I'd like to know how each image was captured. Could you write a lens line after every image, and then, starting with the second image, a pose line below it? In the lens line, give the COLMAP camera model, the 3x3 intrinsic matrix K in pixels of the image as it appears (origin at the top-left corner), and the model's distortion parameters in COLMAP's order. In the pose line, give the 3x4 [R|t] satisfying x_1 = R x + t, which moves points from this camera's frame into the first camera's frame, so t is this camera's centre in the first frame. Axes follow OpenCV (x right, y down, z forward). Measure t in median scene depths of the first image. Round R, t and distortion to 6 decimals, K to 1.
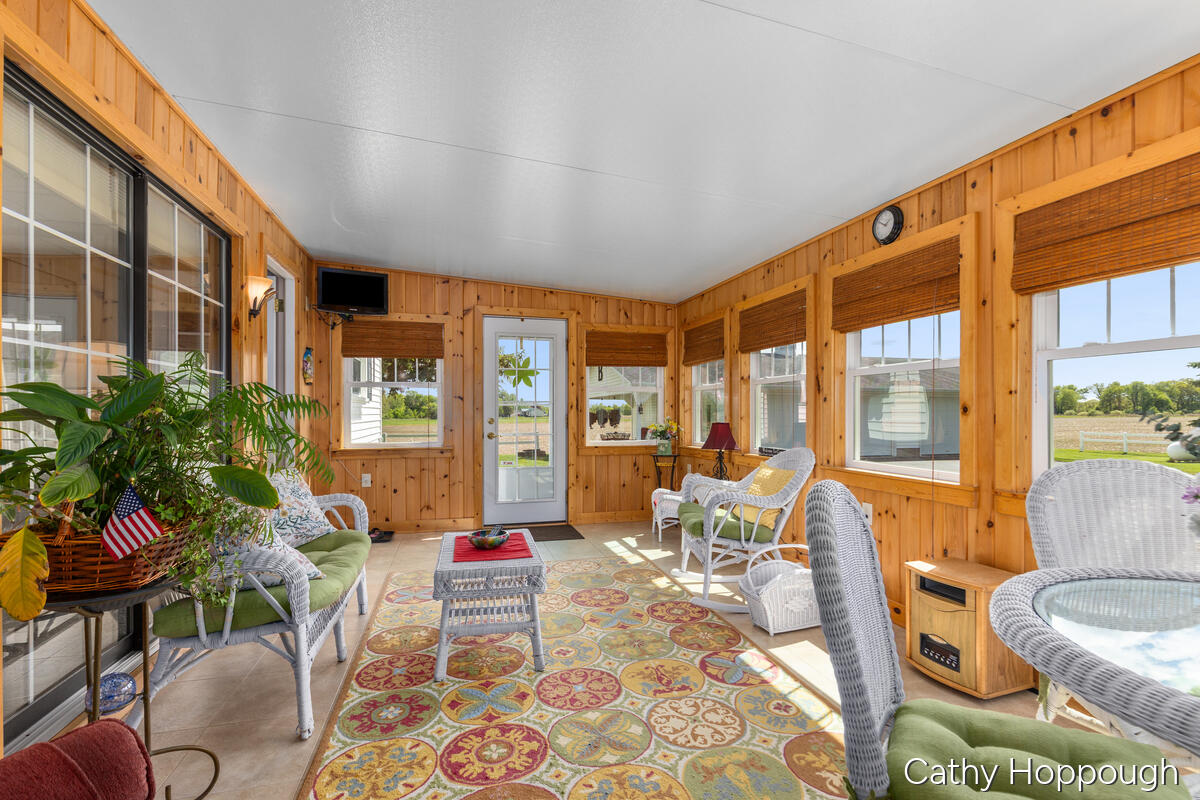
lens RADIAL K [[544.6, 0, 602.6], [0, 544.6, 412.1], [0, 0, 1]] dist [0.001956, -0.000629]
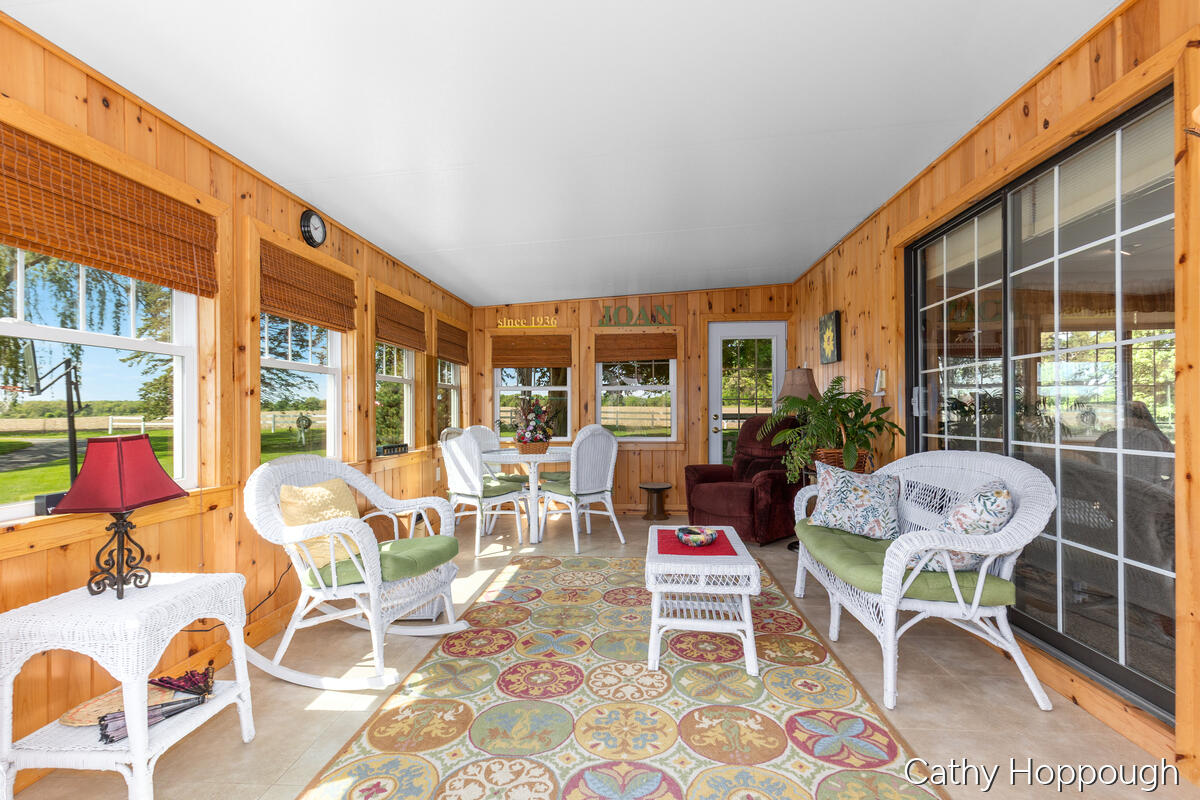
lens RADIAL K [[544.6, 0, 602.6], [0, 544.6, 412.1], [0, 0, 1]] dist [0.001956, -0.000629]
pose [[-0.944589, 0.004234, 0.328227, -0.330128], [0.003884, 0.999991, -0.001720, 0.008169], [-0.328231, -0.000350, -0.944597, 1.762888]]
